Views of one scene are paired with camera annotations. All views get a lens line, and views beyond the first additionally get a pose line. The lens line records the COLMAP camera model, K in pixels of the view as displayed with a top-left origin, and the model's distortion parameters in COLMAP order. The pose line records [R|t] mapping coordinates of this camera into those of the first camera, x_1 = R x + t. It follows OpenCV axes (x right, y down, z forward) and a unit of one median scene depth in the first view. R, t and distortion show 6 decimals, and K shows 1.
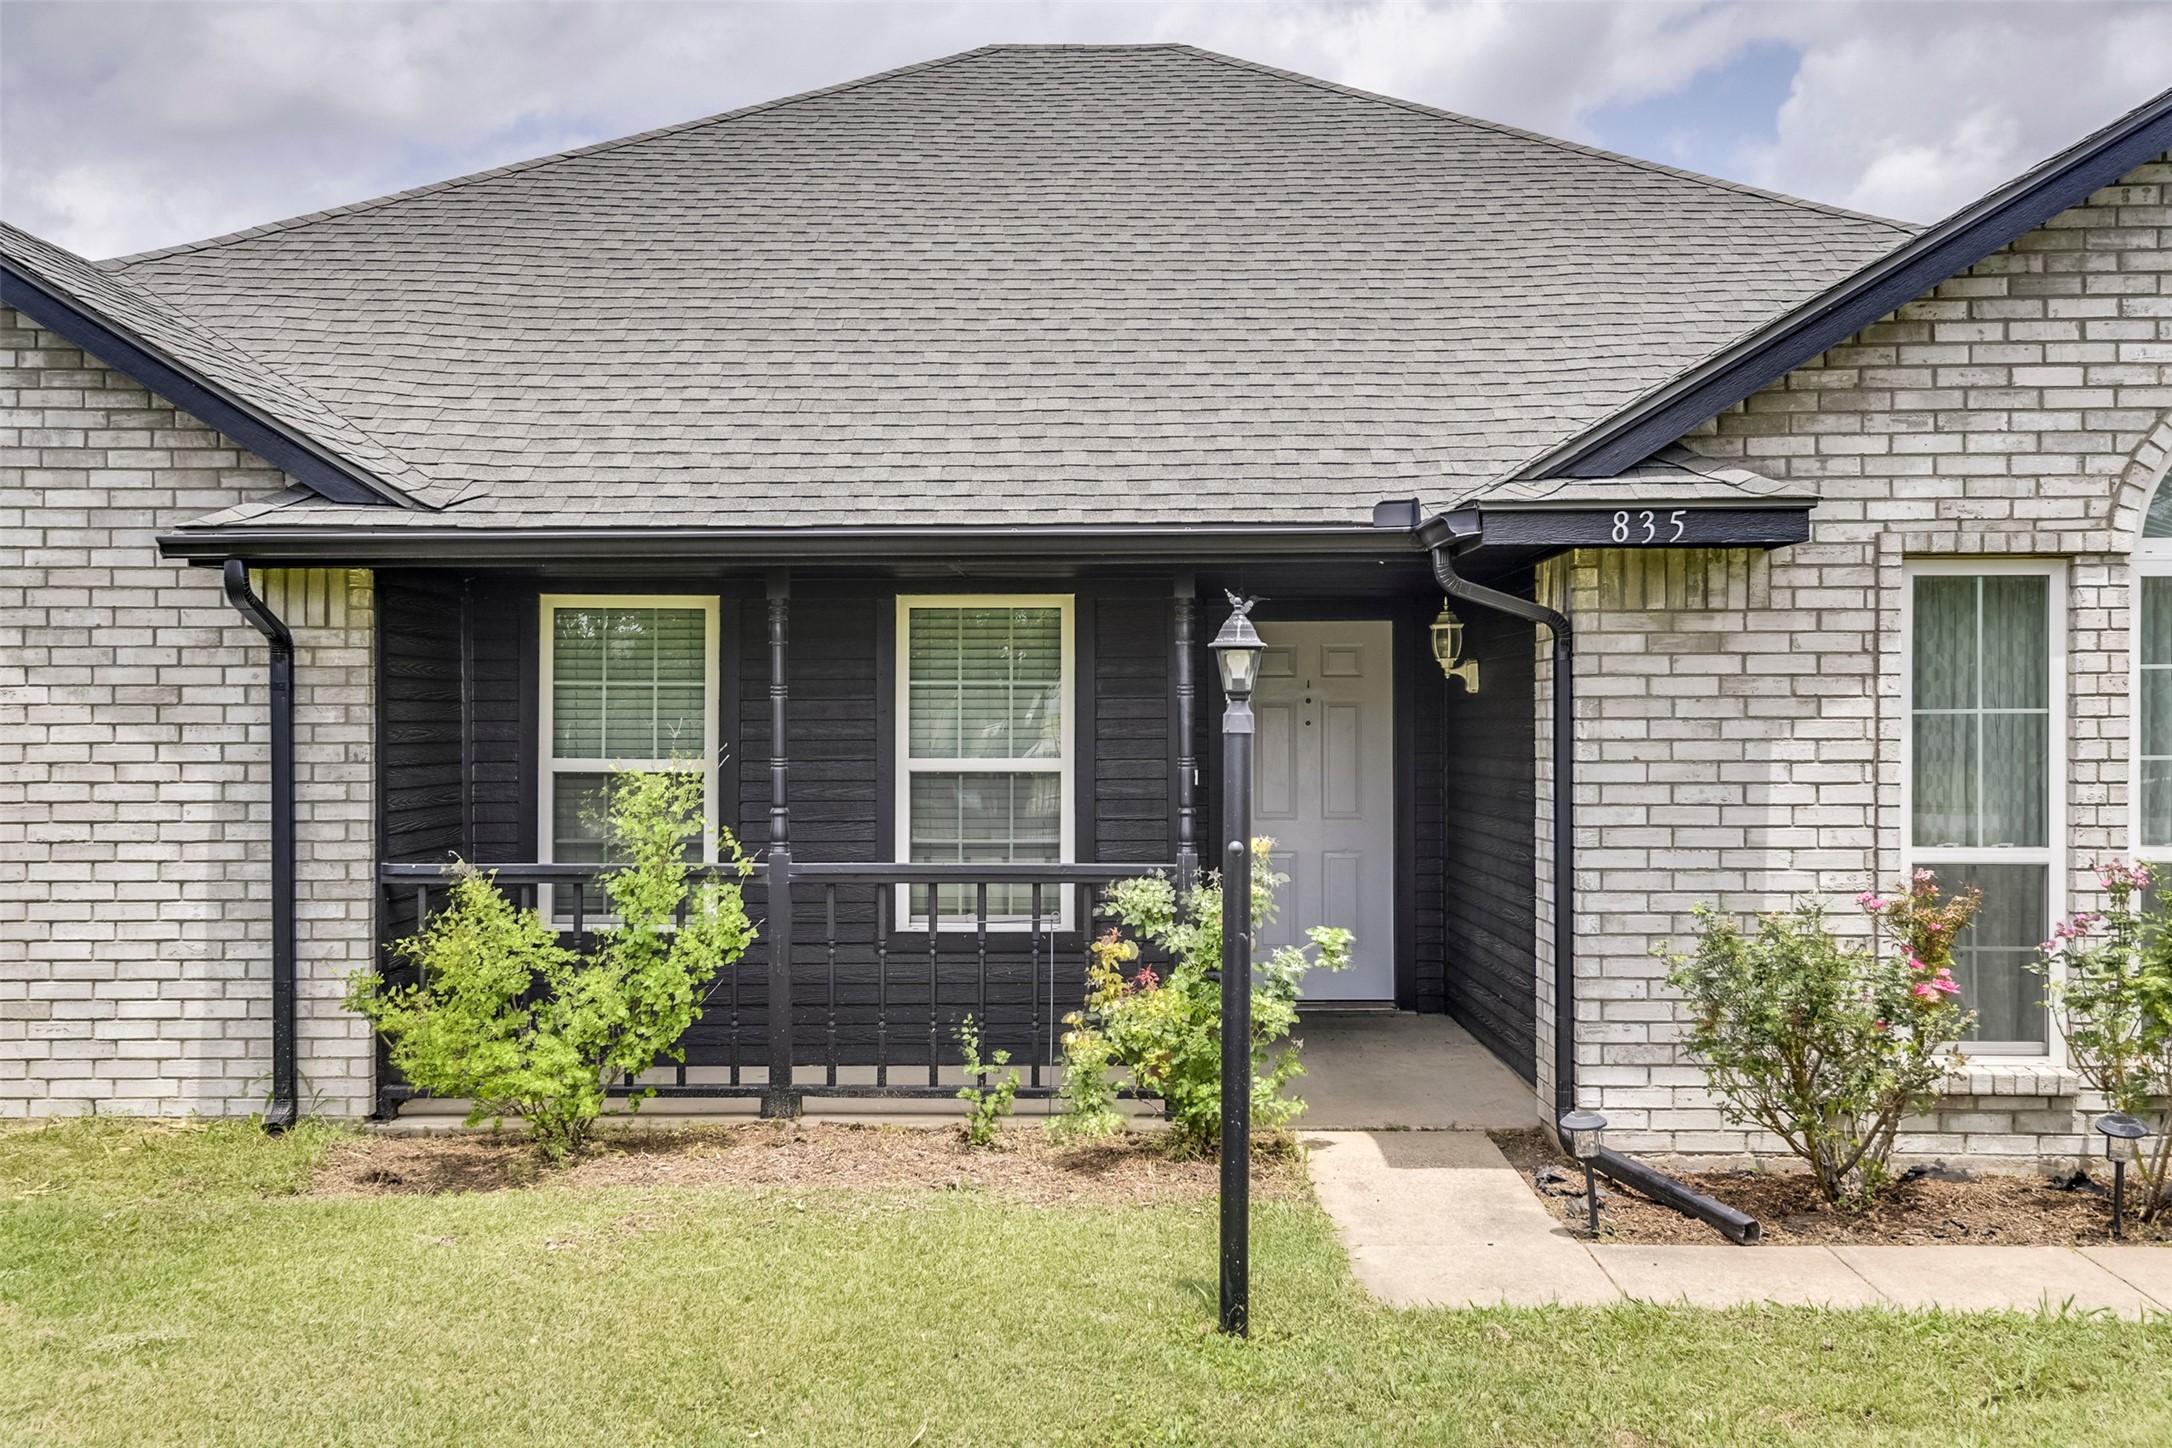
lens RADIAL K [[2197.4, 0, 1086.0], [0, 2197.4, 724.0], [0, 0, 1]] dist [0.016170, 0.008139]
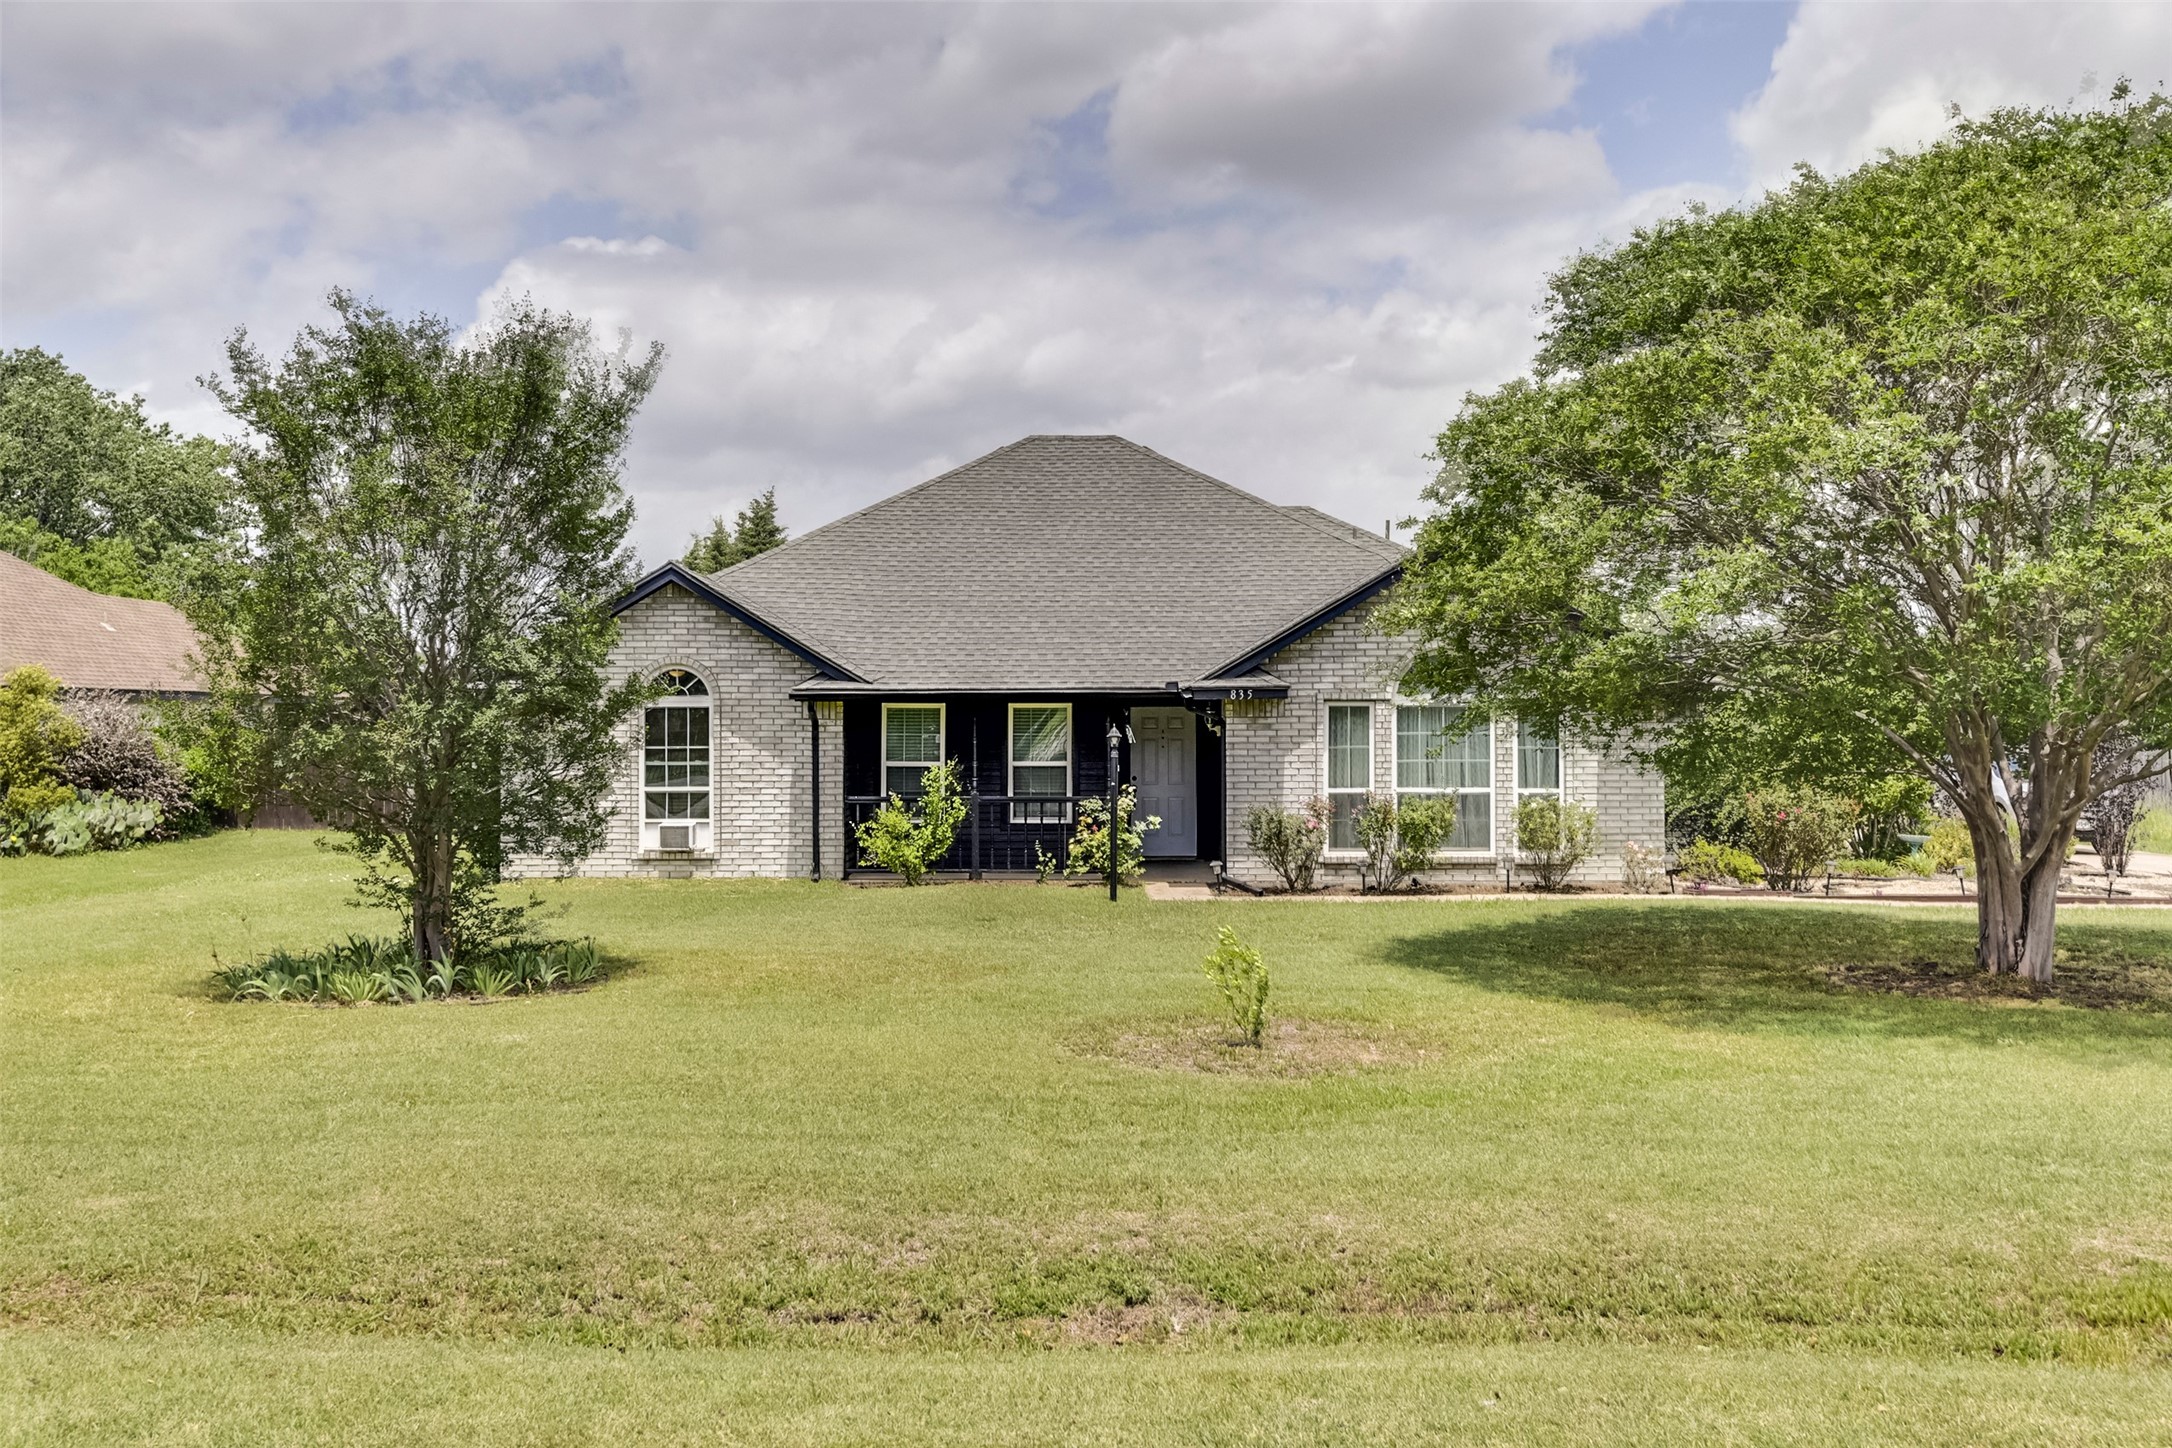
lens RADIAL K [[1957.7, 0, 1086.0], [0, 1957.7, 724.0], [0, 0, 1]] dist [0.004920, 0.004616]
pose [[0.999952, -0.000239, 0.009784, -0.013485], [0.000196, 0.999990, 0.004450, -0.051372], [-0.009785, -0.004447, 0.999942, -1.835473]]
